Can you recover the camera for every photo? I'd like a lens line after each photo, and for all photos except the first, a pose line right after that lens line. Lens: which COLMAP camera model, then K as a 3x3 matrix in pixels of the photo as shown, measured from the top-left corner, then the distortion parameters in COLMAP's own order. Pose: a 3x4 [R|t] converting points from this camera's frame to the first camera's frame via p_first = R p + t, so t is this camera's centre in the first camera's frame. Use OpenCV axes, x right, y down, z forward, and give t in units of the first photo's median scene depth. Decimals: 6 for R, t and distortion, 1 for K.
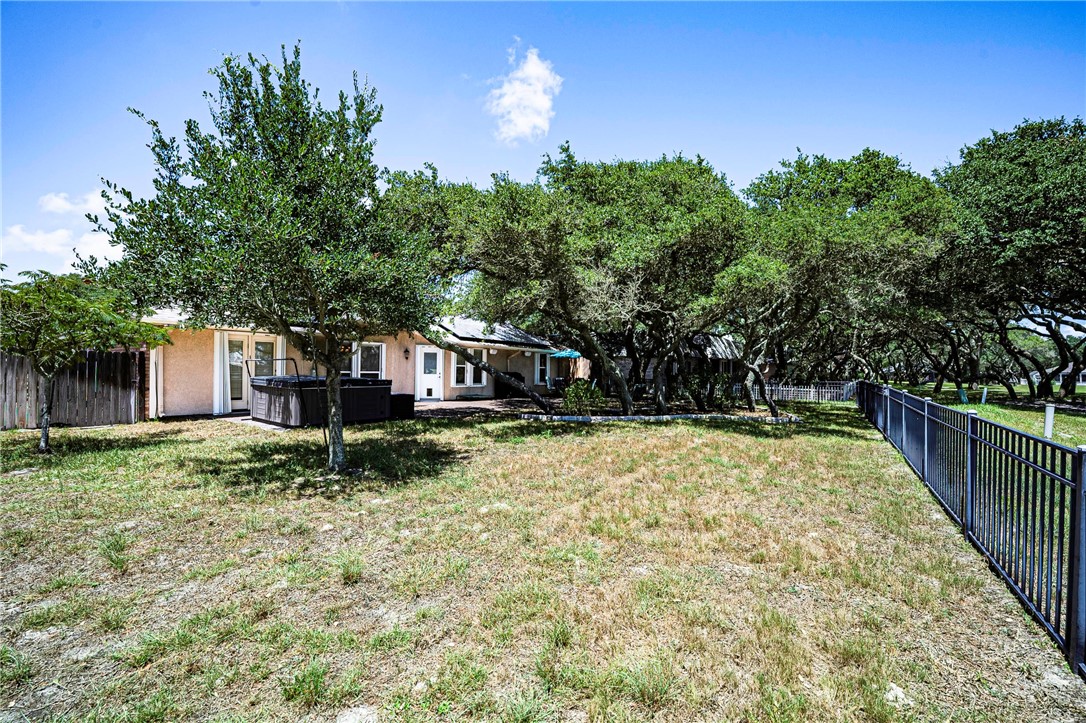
lens RADIAL K [[453.9, 0, 544.3], [0, 453.9, 363.1], [0, 0, 1]] dist [0.002430, -0.000569]
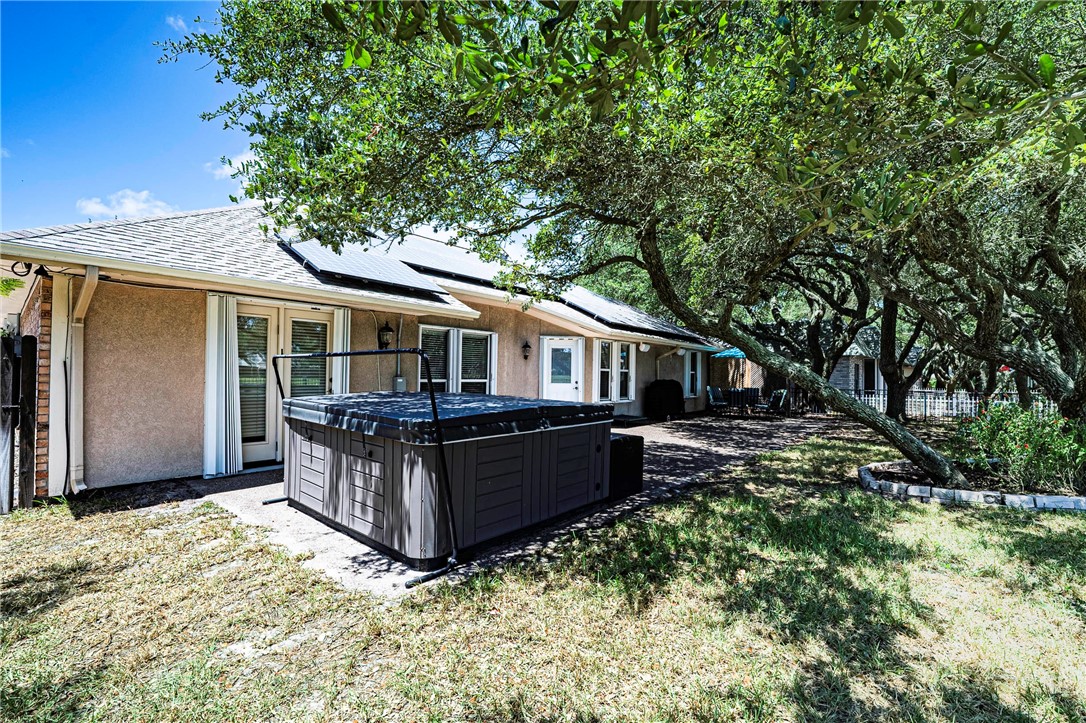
lens RADIAL K [[471.1, 0, 541.8], [0, 471.1, 362.2], [0, 0, 1]] dist [-0.001417, 0.000030]
pose [[0.998116, -0.000595, -0.061349, -0.265342], [-0.000027, 0.999949, -0.010136, 0.002121], [0.061352, 0.010119, 0.998065, 0.403409]]
